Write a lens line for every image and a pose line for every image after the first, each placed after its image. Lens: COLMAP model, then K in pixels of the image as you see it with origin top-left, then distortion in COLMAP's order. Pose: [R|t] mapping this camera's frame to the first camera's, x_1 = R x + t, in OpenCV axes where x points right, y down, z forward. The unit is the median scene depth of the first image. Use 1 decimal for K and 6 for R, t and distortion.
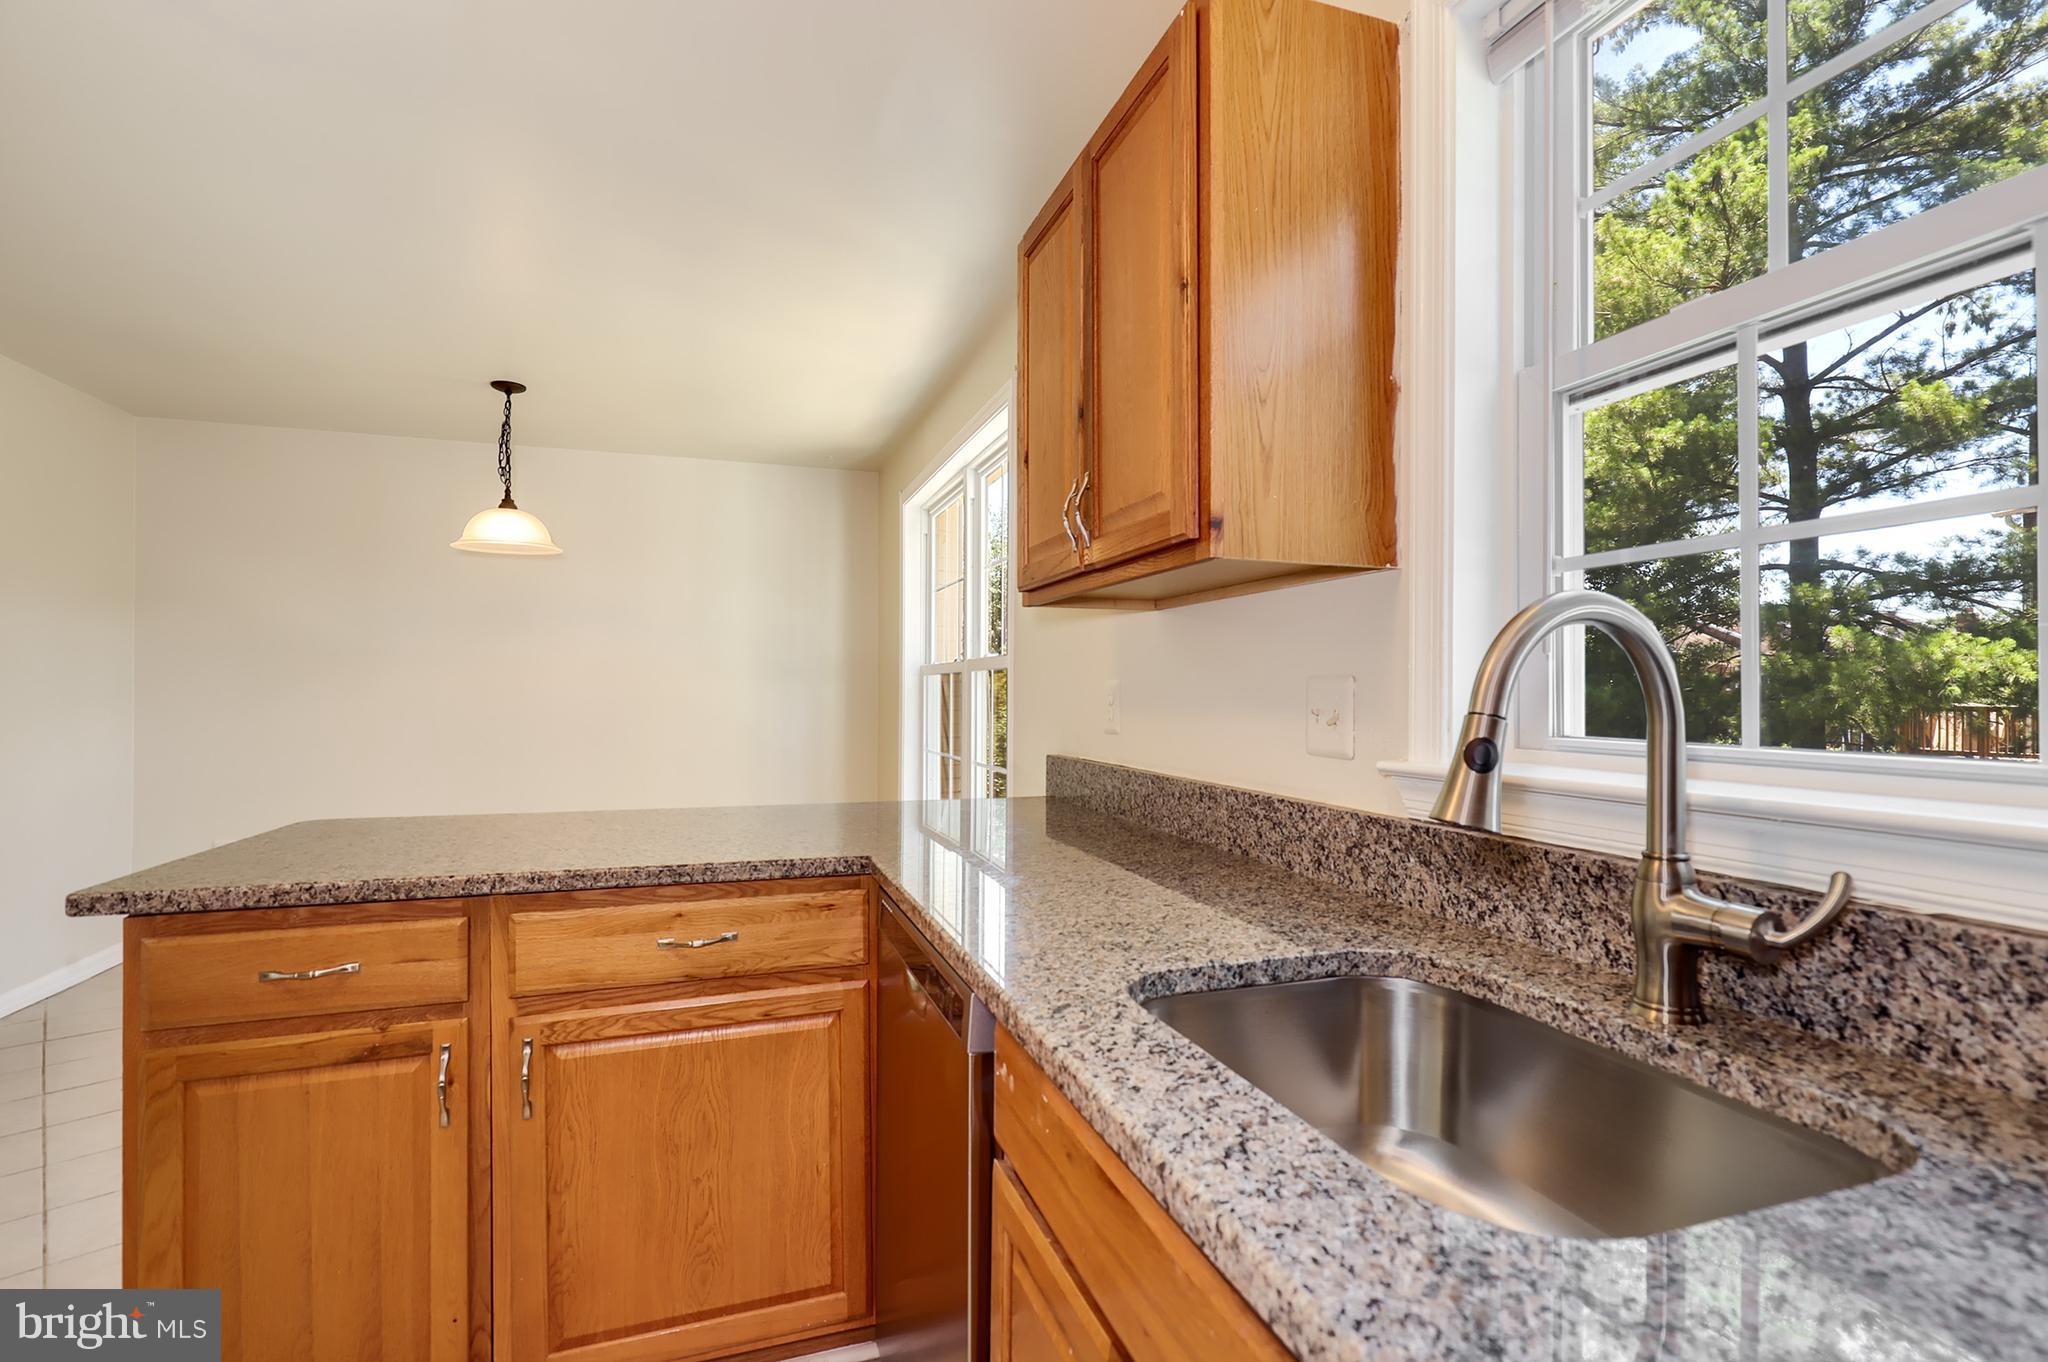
lens RADIAL K [[930.4, 0, 1045.9], [0, 930.4, 686.0], [0, 0, 1]] dist [0.002089, 0.000289]
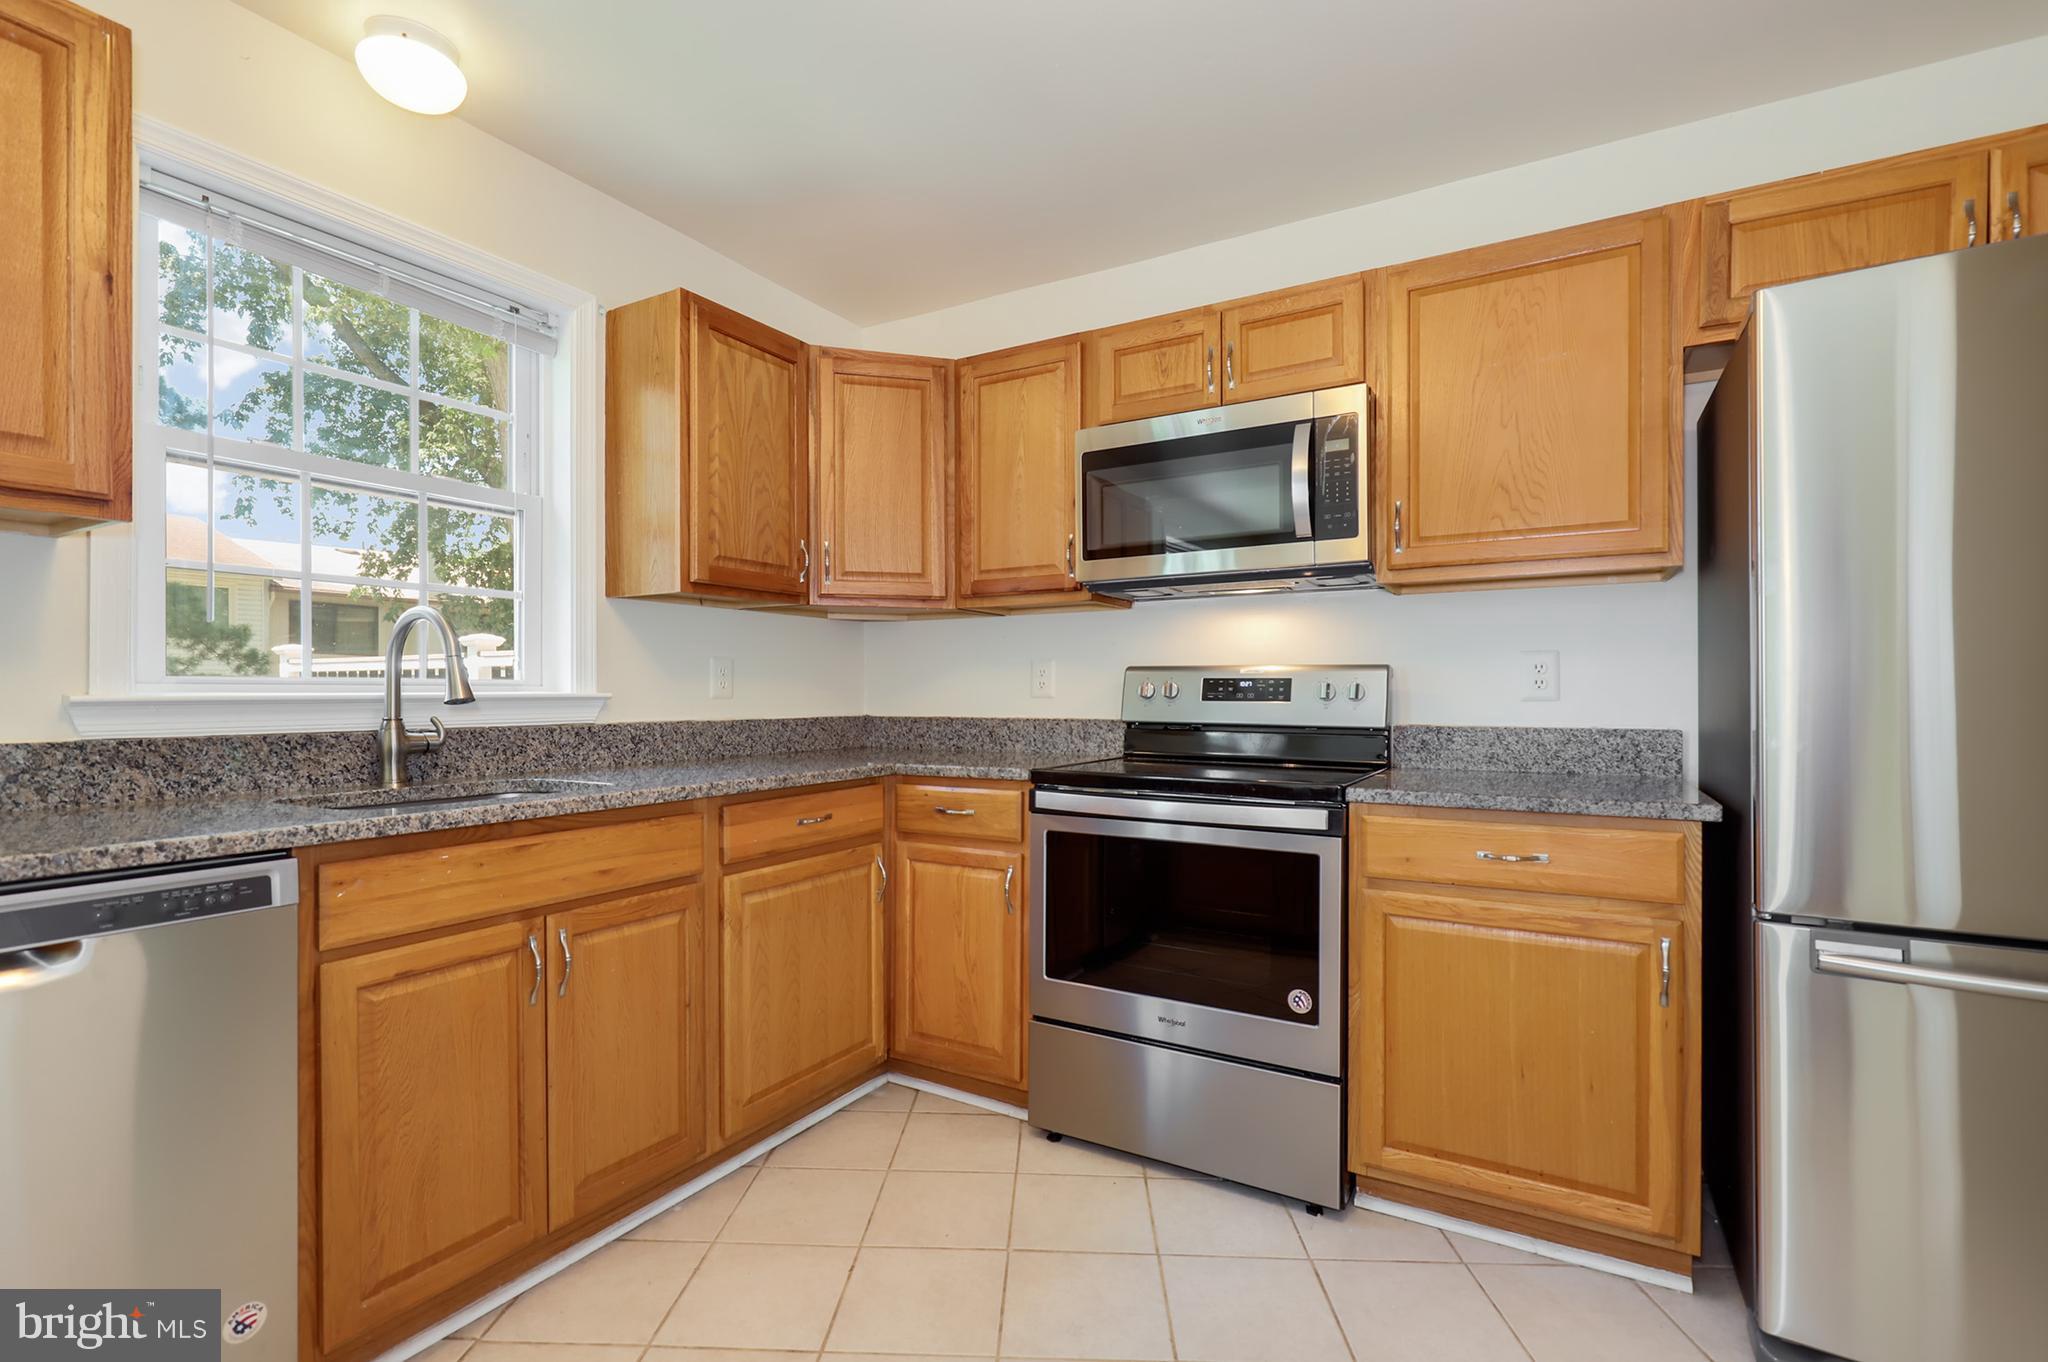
lens RADIAL K [[930.4, 0, 1029.6], [0, 930.4, 696.2], [0, 0, 1]] dist [0.002089, 0.000289]
pose [[-0.647702, -0.005709, 0.761872, -1.320553], [-0.007449, 0.999972, 0.001161, 0.068300], [-0.761857, -0.004923, -0.647726, 0.797060]]
